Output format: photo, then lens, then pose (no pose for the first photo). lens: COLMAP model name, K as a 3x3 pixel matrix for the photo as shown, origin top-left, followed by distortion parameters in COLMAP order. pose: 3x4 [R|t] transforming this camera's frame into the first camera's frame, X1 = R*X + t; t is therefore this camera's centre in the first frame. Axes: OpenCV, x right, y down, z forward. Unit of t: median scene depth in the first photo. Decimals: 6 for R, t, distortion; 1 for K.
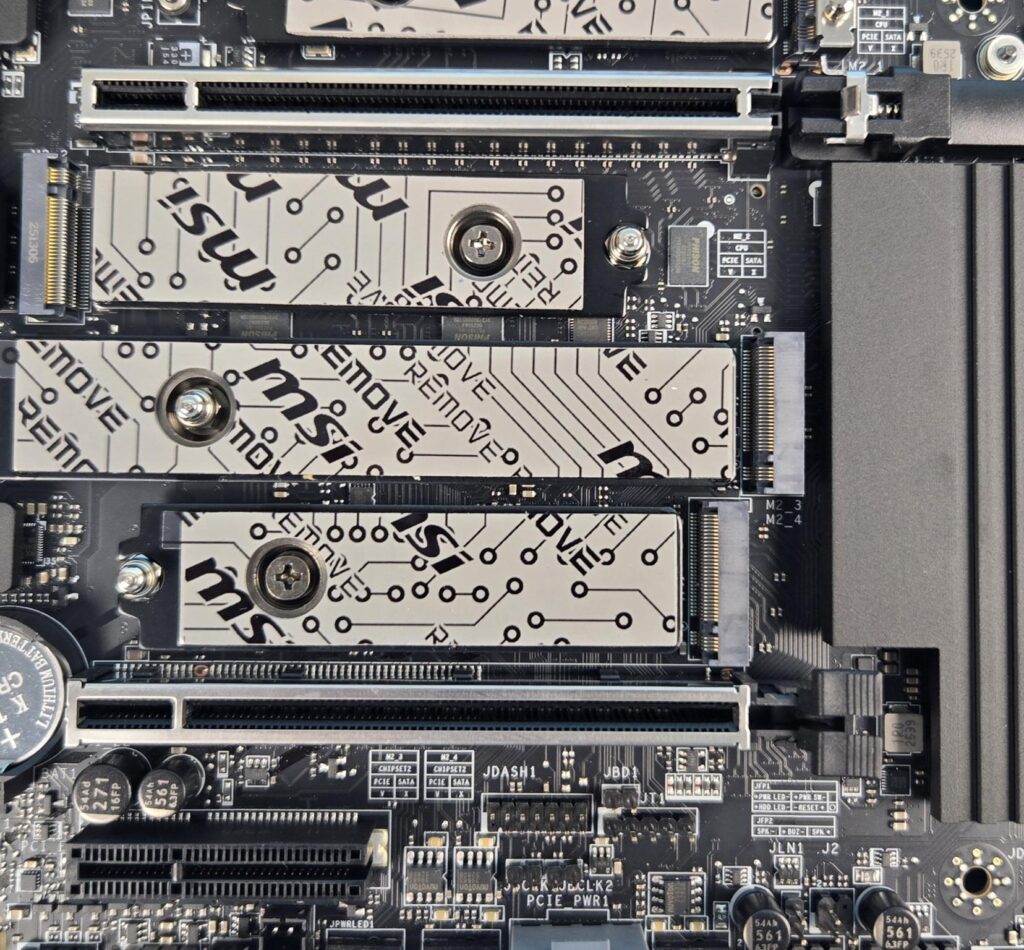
lens RADIAL K [[1294.1, 0, 542.0], [0, 1294.1, 419.5], [0, 0, 1]] dist [0.056209, -0.114242]
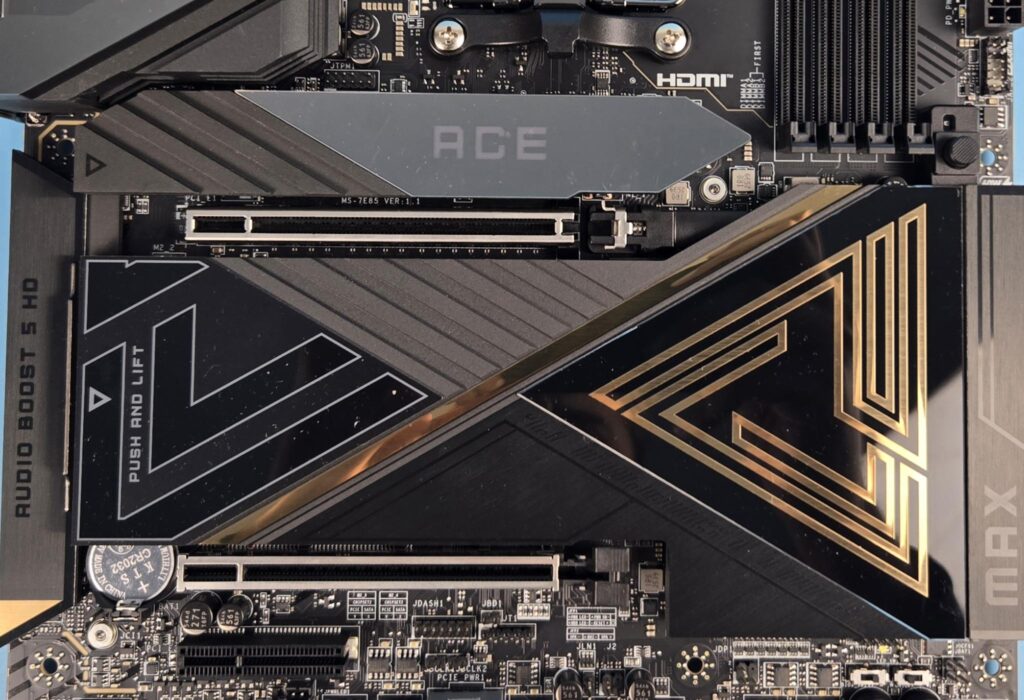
lens RADIAL K [[1393.1, 0, 573.0], [0, 1393.1, 196.5], [0, 0, 1]] dist [0.077023, -0.092770]
pose [[0.999932, 0.000601, 0.011644, 0.148675], [-0.000570, 0.999996, -0.002678, -0.272937], [-0.011646, 0.002671, 0.999929, -0.895461]]
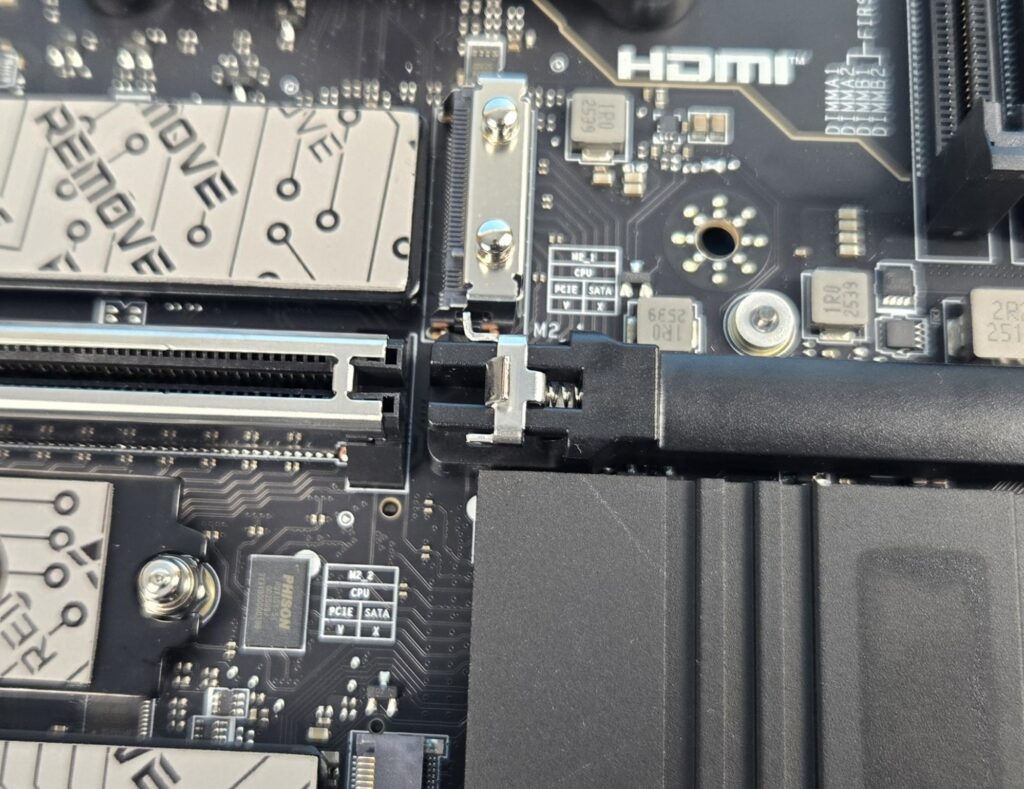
lens RADIAL K [[1398.1, 0, 448.5], [0, 1398.1, 393.9], [0, 0, 1]] dist [-0.000107, -0.043818]
pose [[0.997894, 0.027354, -0.058817, 0.243737], [-0.039746, 0.974429, -0.221150, -0.078659], [0.051264, 0.223022, 0.973464, 0.305664]]
